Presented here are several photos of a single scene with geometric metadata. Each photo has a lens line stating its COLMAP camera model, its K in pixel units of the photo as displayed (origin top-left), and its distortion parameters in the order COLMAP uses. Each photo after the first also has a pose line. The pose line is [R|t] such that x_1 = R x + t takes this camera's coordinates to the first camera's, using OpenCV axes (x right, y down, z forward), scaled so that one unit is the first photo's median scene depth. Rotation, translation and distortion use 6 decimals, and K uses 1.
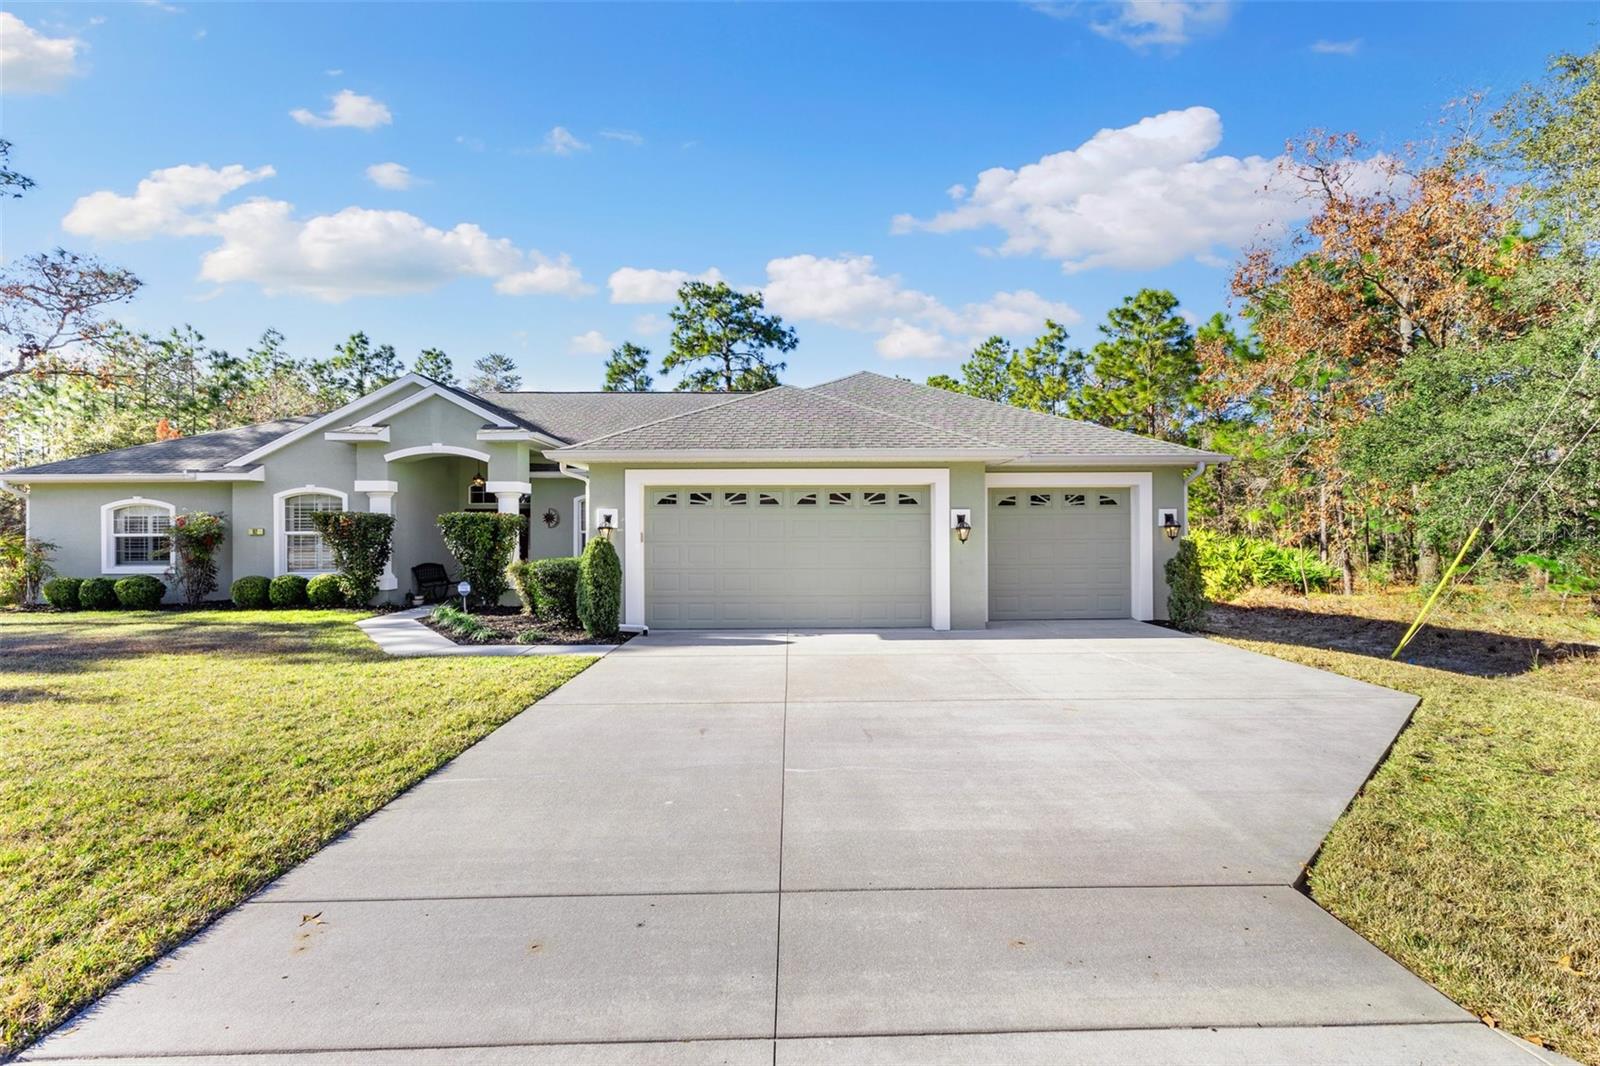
lens RADIAL K [[693.8, 0, 794.7], [0, 693.8, 534.9], [0, 0, 1]] dist [0.003662, 0.000826]
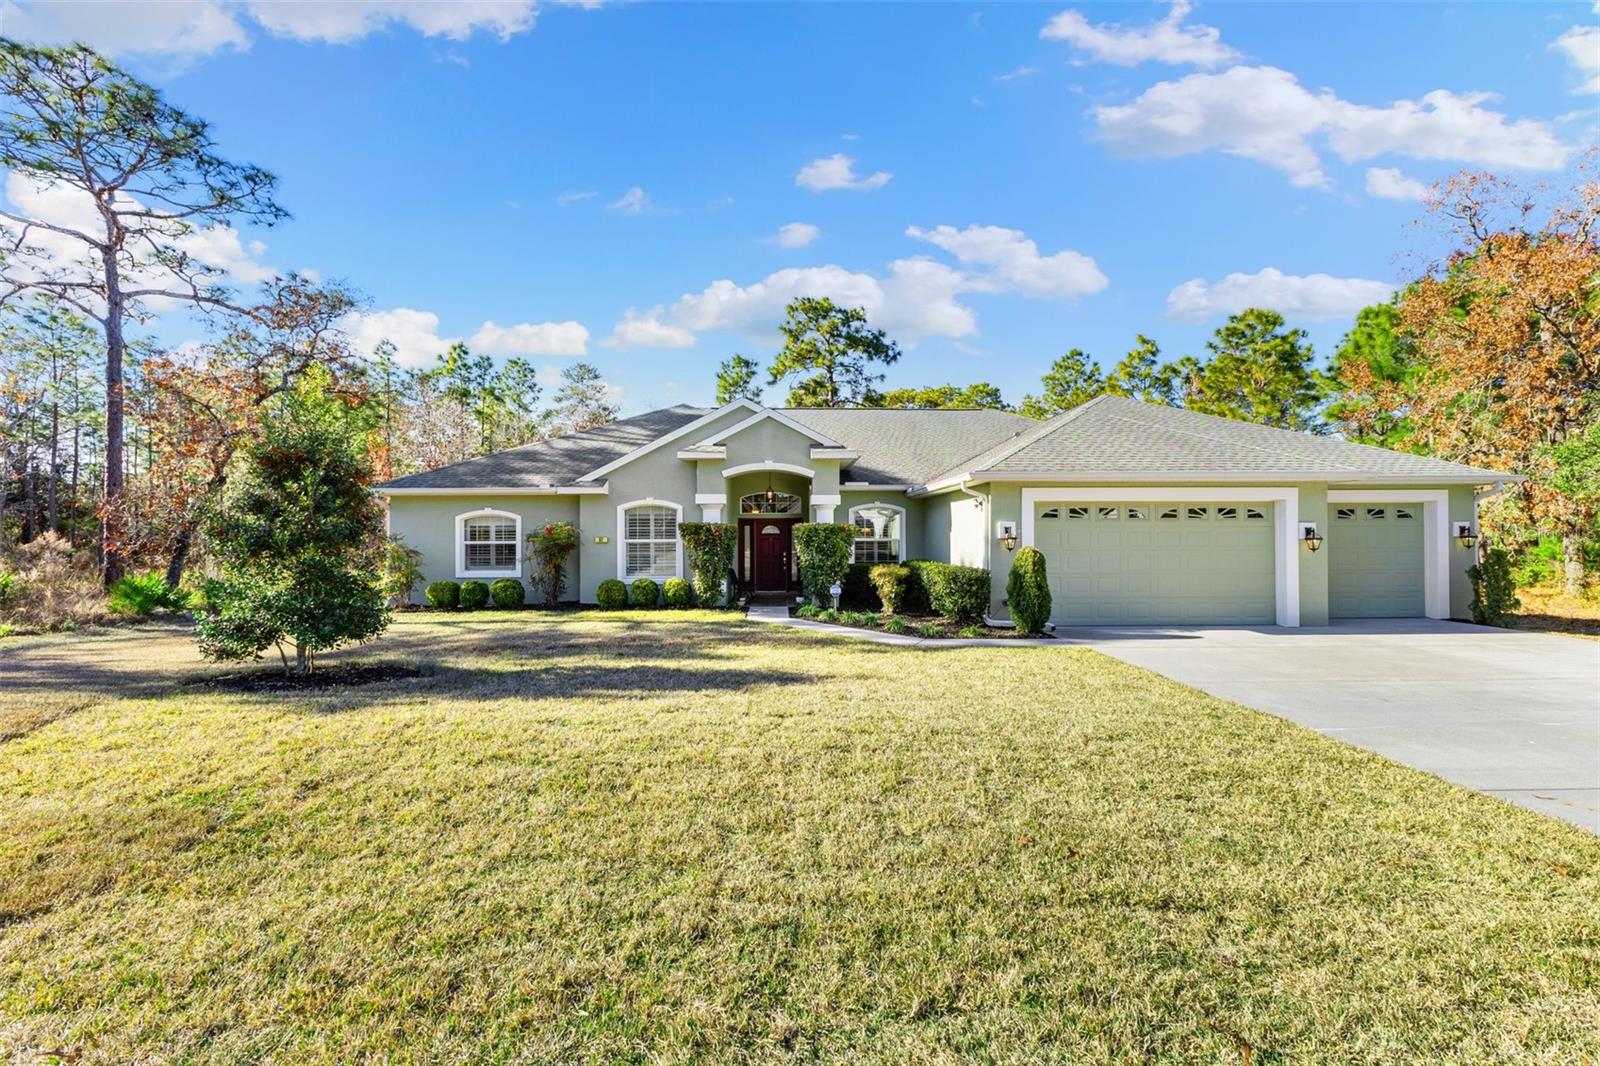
lens RADIAL K [[693.8, 0, 805.7], [0, 693.8, 529.9], [0, 0, 1]] dist [0.003662, 0.000826]
pose [[0.999903, 0.001245, 0.013898, -0.447575], [-0.001072, 0.999922, -0.012433, -0.006538], [-0.013912, 0.012417, 0.999826, -0.110202]]
